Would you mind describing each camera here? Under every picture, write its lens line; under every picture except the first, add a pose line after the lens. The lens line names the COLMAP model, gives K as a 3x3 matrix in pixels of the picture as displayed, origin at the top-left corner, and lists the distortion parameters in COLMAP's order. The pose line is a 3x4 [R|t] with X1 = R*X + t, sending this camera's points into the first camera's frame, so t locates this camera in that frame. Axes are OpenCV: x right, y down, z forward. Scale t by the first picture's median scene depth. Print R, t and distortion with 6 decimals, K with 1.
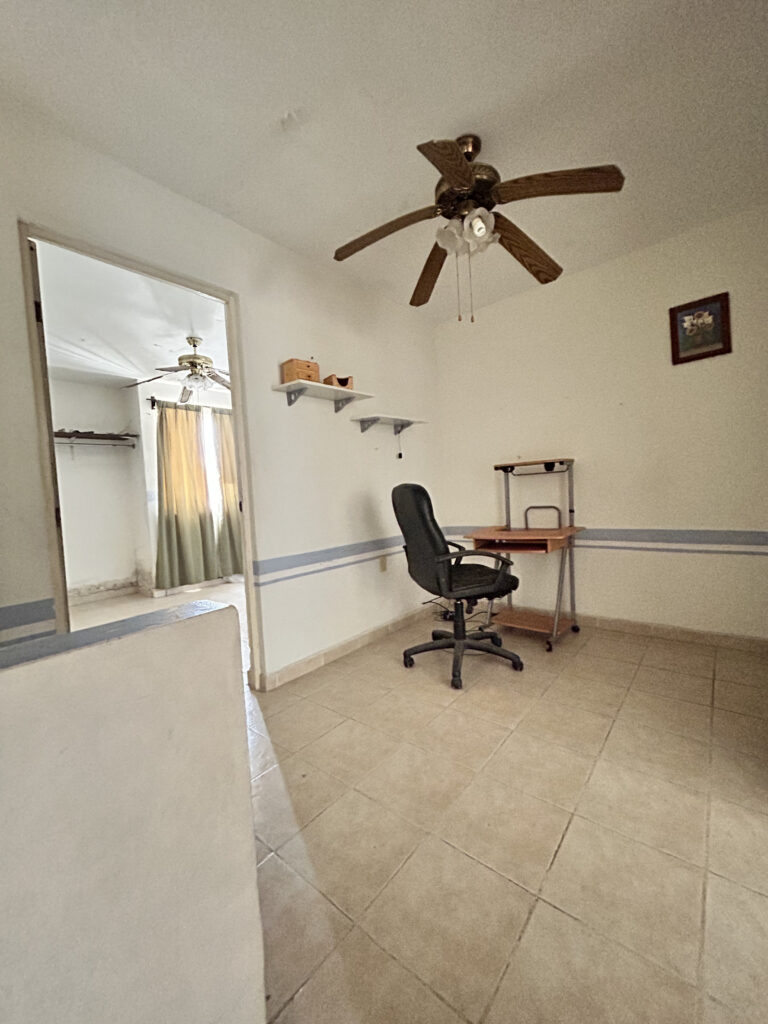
lens RADIAL K [[410.2, 0, 382.4], [0, 410.2, 511.2], [0, 0, 1]] dist [-0.017142, -0.000289]
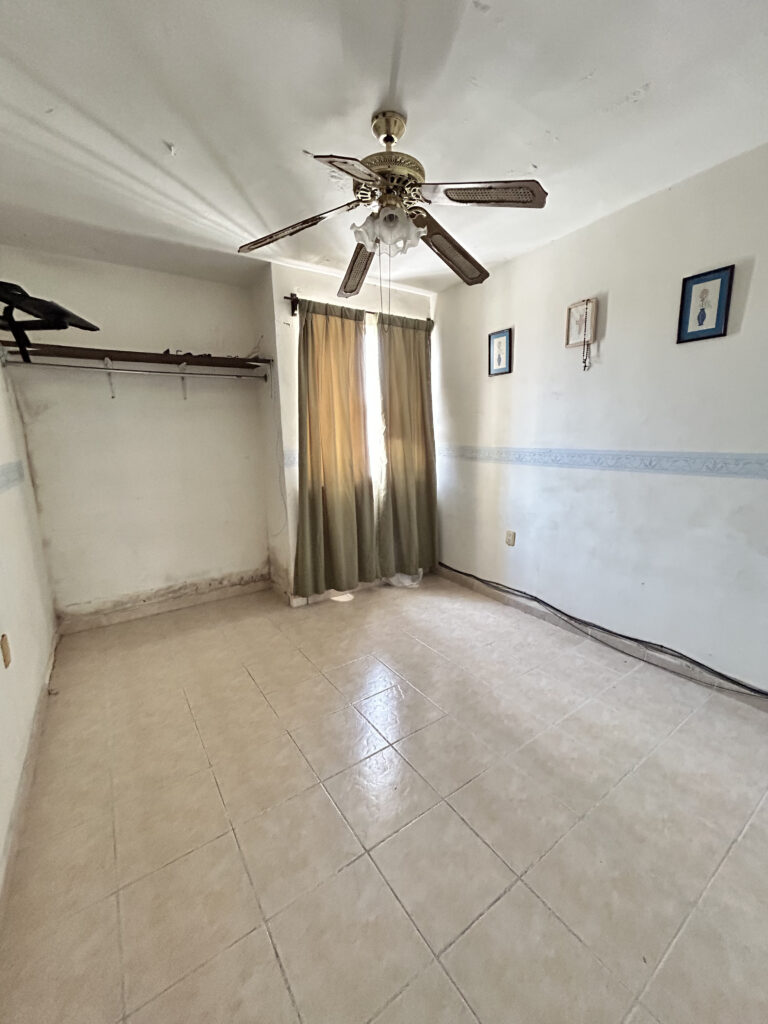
lens RADIAL K [[410.2, 0, 388.3], [0, 410.2, 514.1], [0, 0, 1]] dist [-0.017142, -0.000289]
pose [[0.963316, 0.090135, -0.252779, -0.235518], [-0.049569, 0.985465, 0.162489, -0.060550], [0.263751, -0.143998, 0.953782, 0.395115]]
